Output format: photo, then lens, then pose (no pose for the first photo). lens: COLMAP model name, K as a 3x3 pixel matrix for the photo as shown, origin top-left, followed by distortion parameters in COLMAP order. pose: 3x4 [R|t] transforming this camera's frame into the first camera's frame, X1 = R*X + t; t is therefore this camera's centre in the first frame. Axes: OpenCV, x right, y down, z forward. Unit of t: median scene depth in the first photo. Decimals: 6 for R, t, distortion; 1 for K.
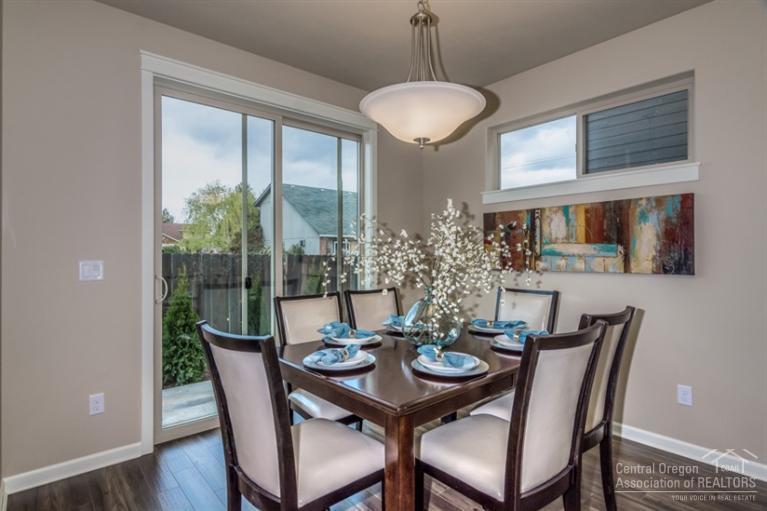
lens RADIAL K [[402.3, 0, 380.3], [0, 402.3, 252.2], [0, 0, 1]] dist [0.003403, -0.000748]
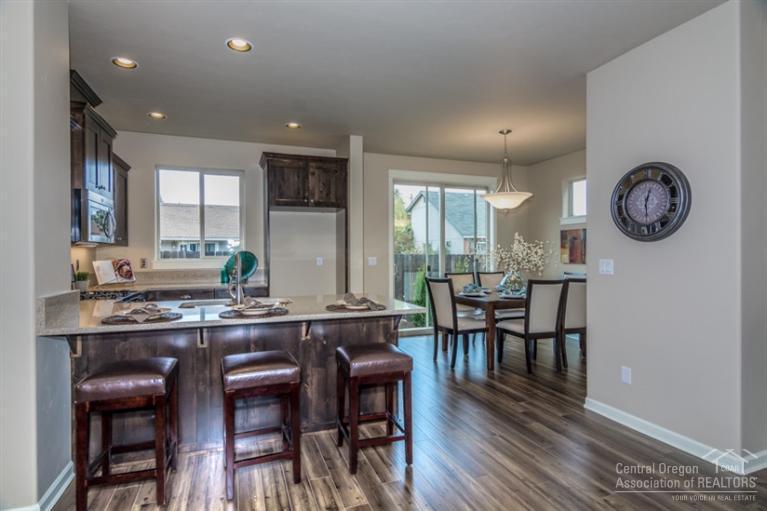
lens RADIAL K [[402.3, 0, 380.3], [0, 402.3, 252.2], [0, 0, 1]] dist [0.003403, -0.000748]
pose [[0.938113, -0.003076, -0.346316, 0.160944], [0.003918, 0.999991, 0.001730, -0.010706], [0.346307, -0.002980, 0.938116, -1.087931]]
